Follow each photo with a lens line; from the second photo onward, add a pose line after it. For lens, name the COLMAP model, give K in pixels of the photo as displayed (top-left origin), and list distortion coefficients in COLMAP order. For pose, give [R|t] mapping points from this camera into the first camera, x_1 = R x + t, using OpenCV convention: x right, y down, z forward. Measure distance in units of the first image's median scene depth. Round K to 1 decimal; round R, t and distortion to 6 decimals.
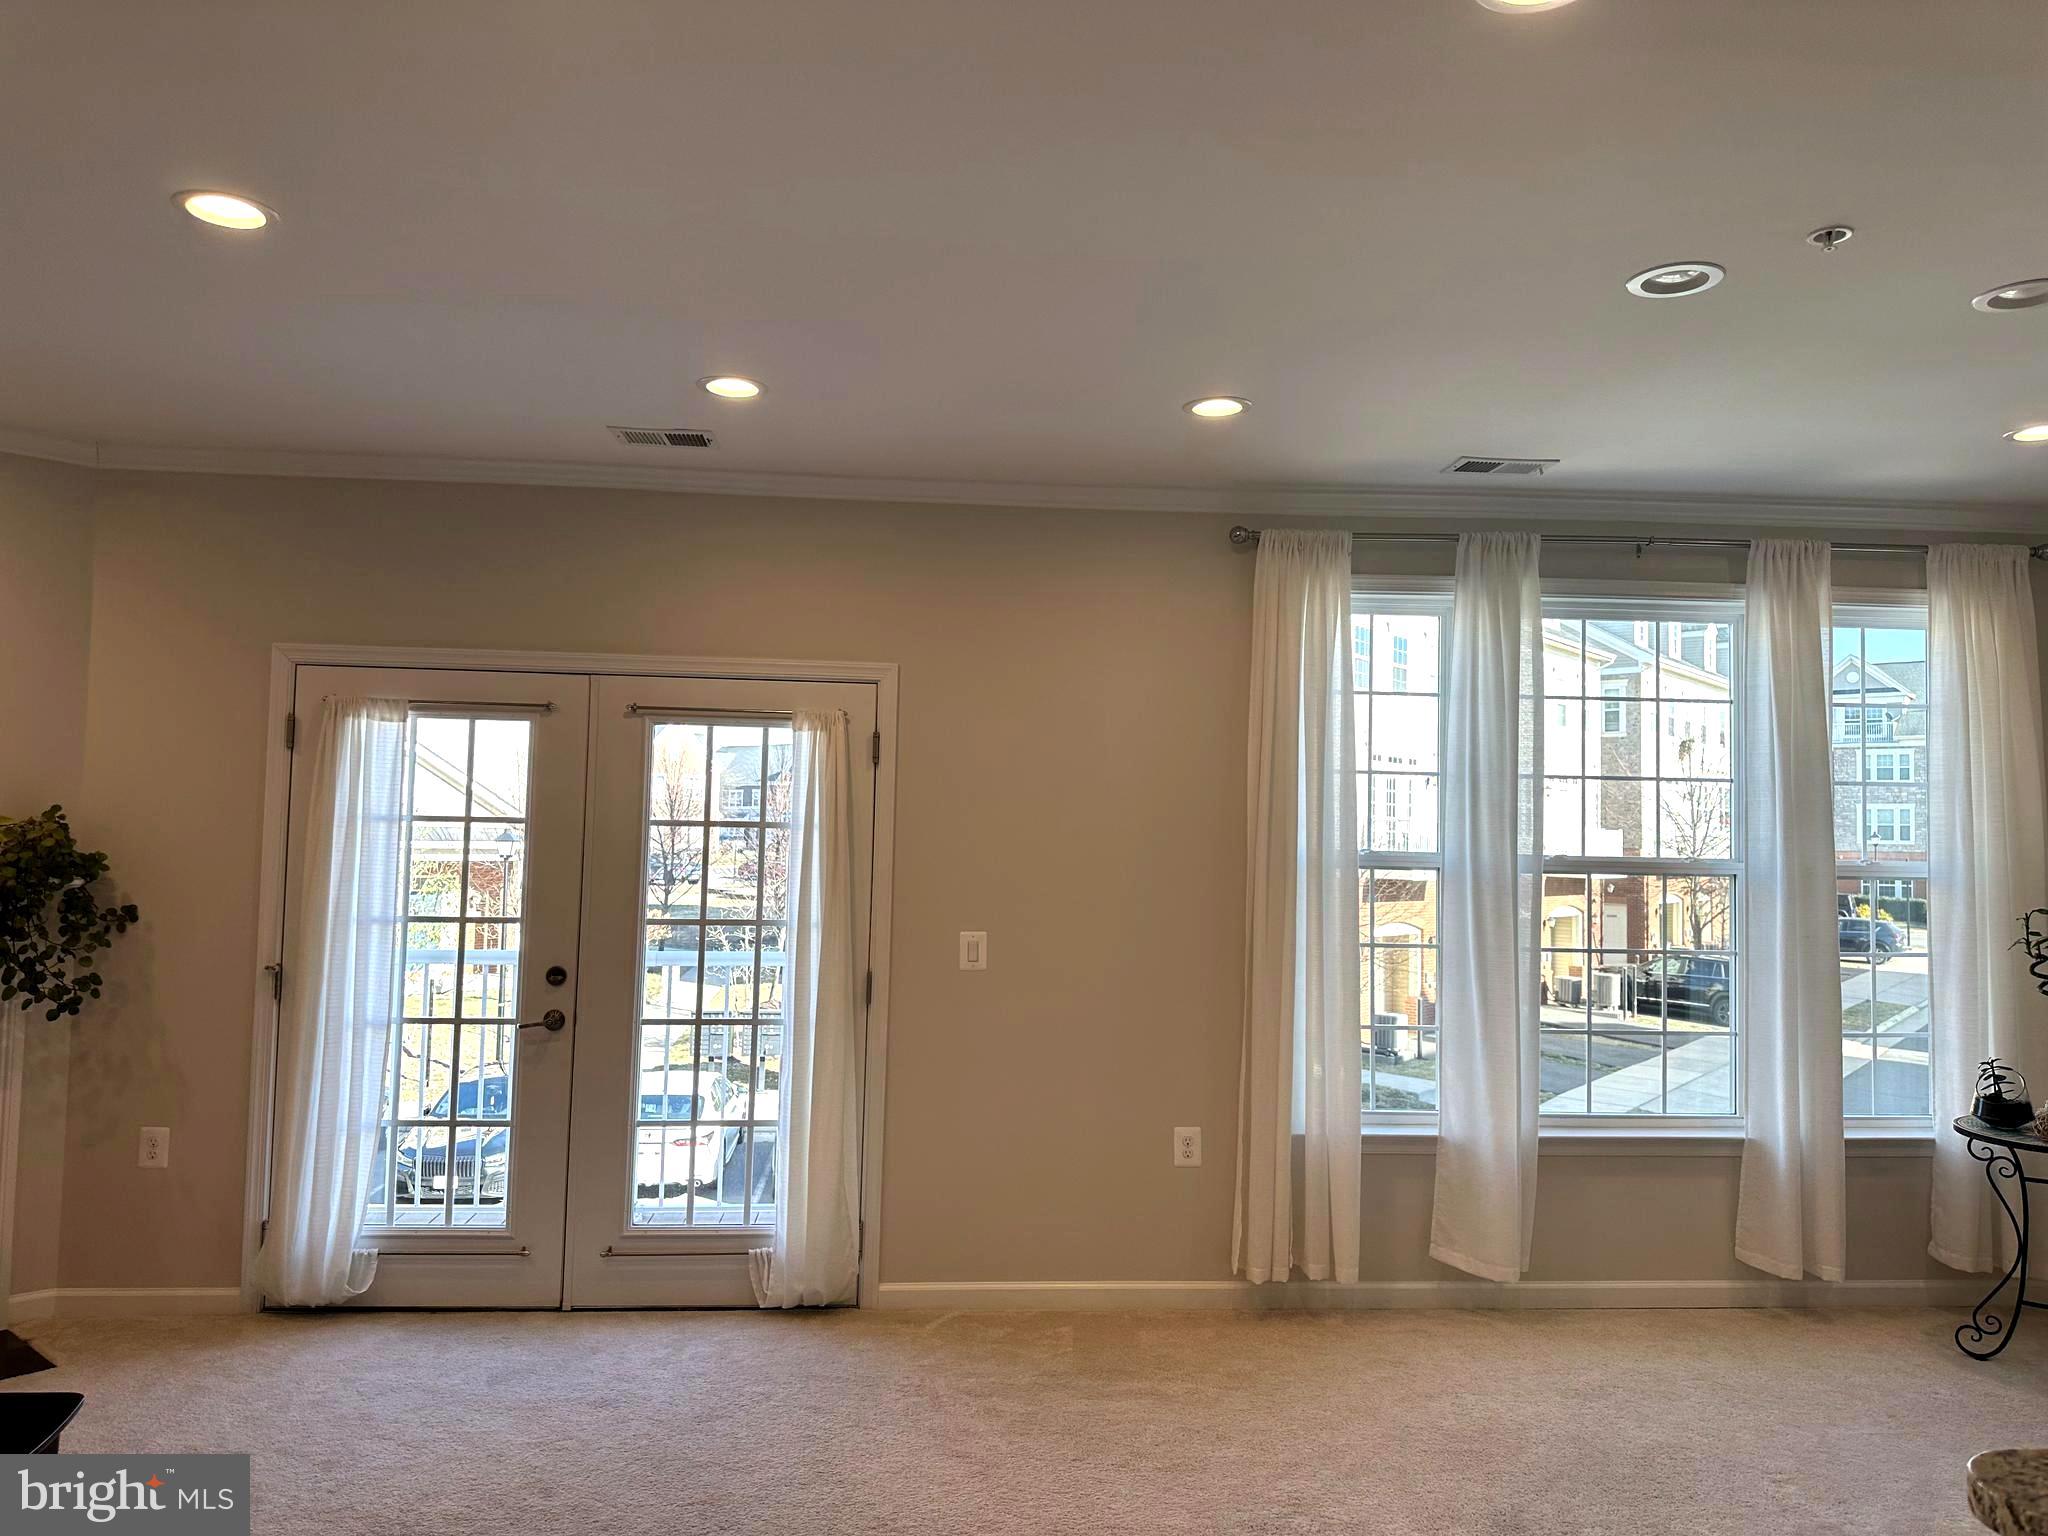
lens RADIAL K [[1453.3, 0, 1026.5], [0, 1453.3, 763.0], [0, 0, 1]] dist [0.026570, -0.021846]
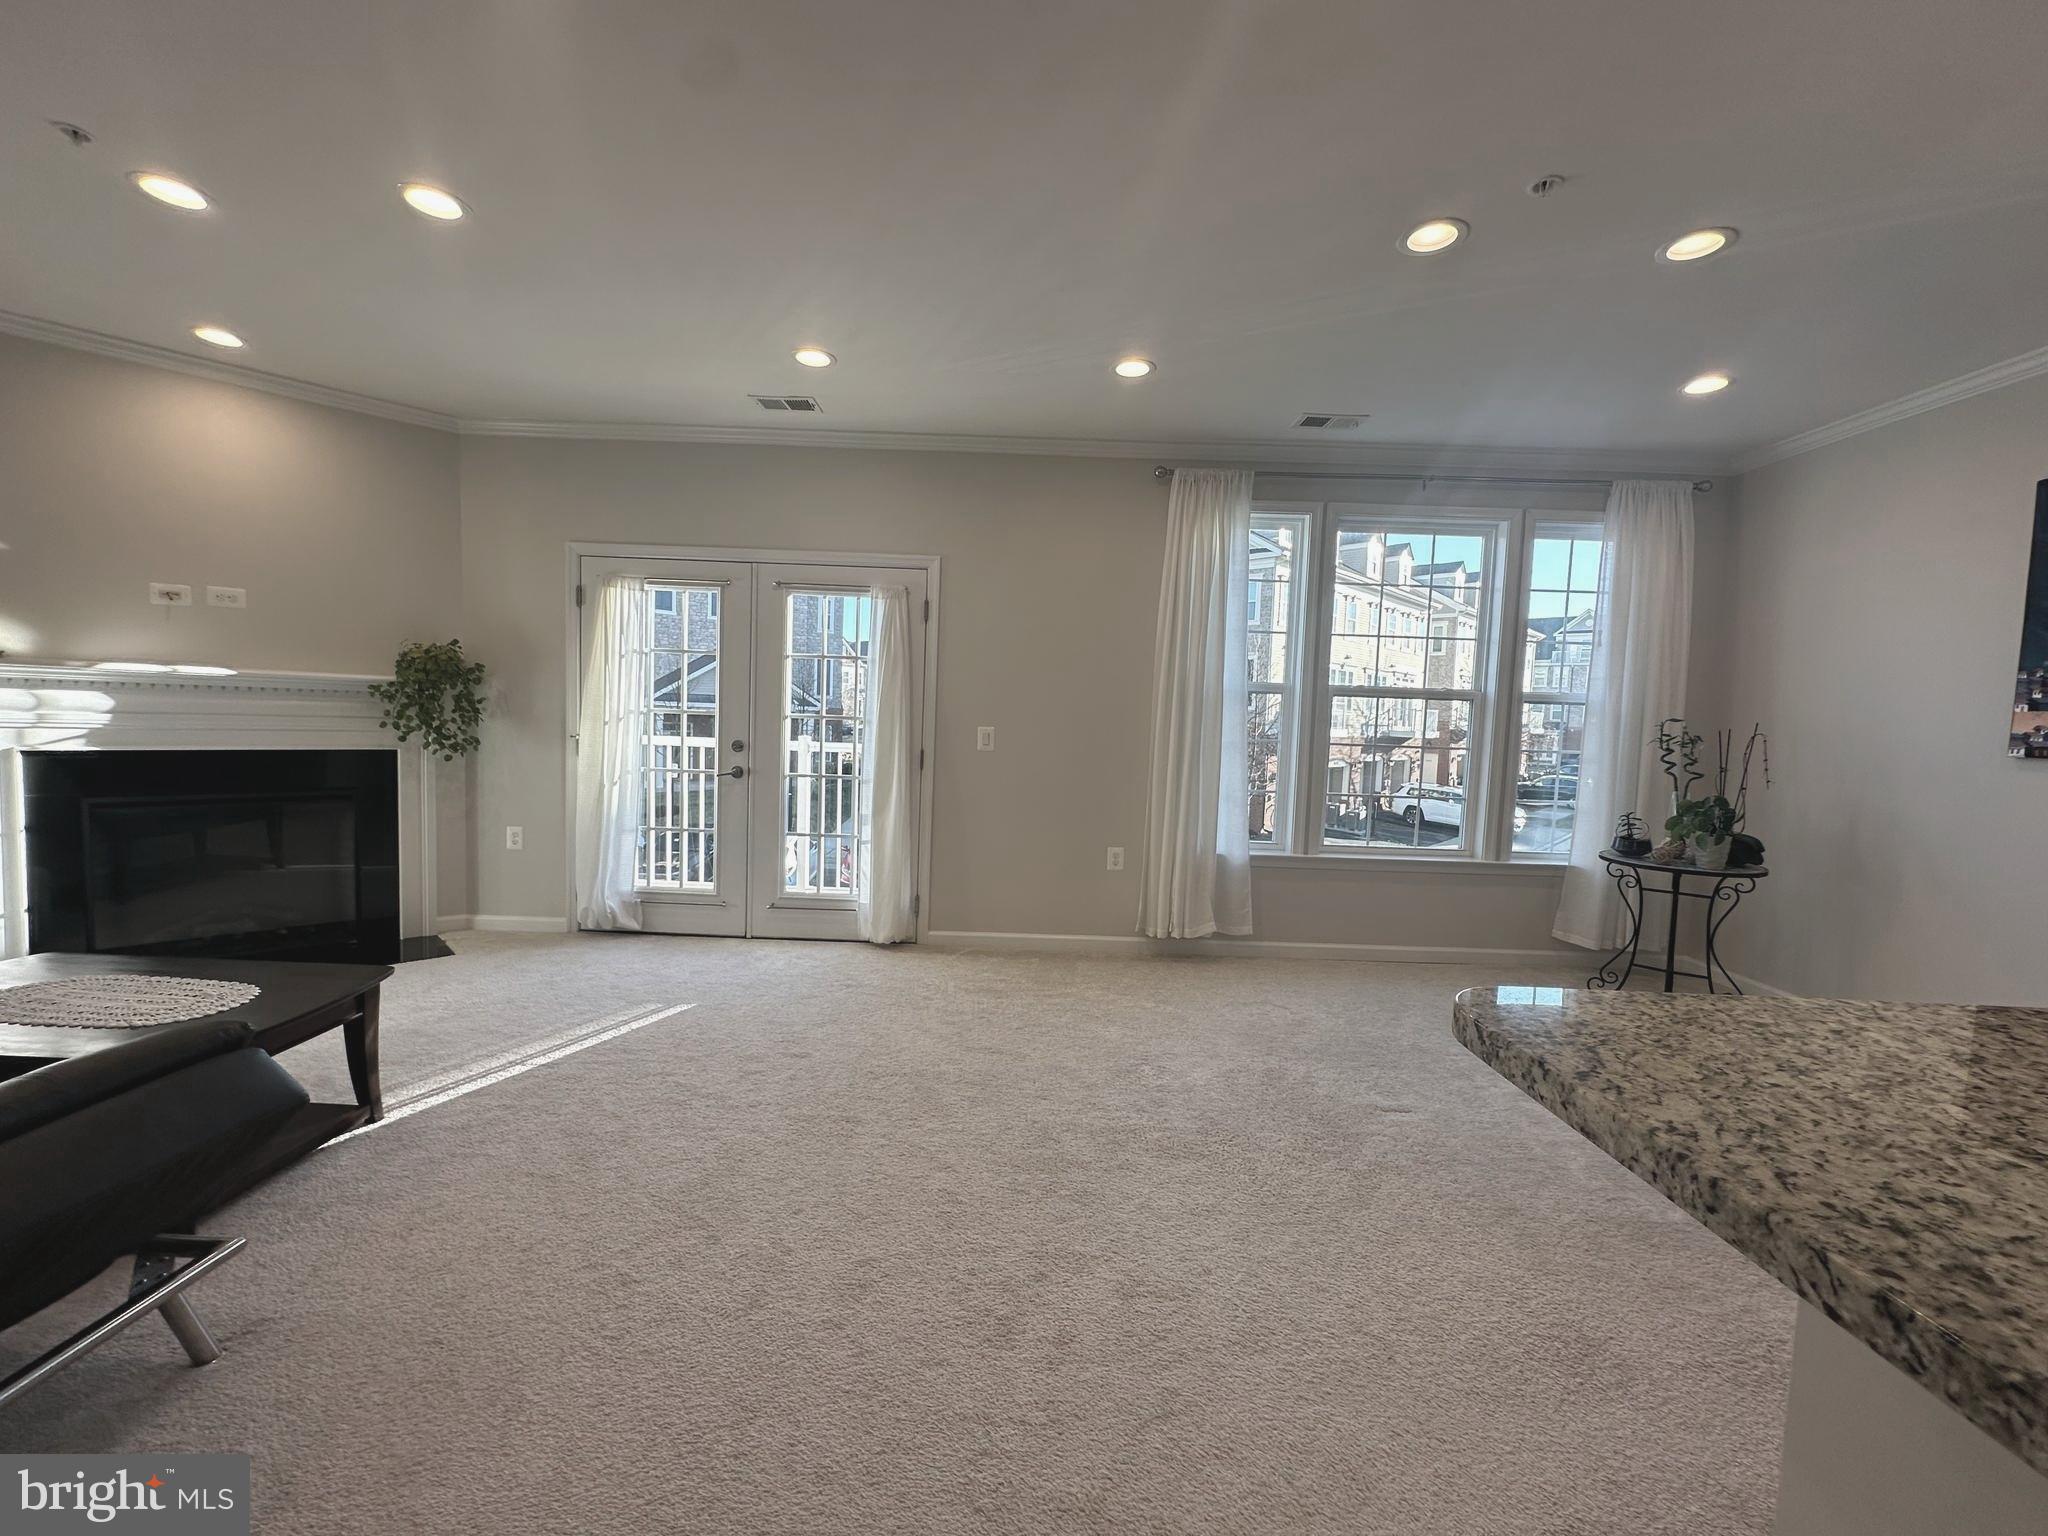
lens RADIAL K [[819.5, 0, 1029.3], [0, 819.5, 762.3], [0, 0, 1]] dist [0.000729, -0.000396]
pose [[0.996911, 0.022417, -0.075278, 0.086977], [-0.013941, 0.993690, 0.111290, 0.058013], [0.077297, -0.109897, 0.990933, 0.092644]]
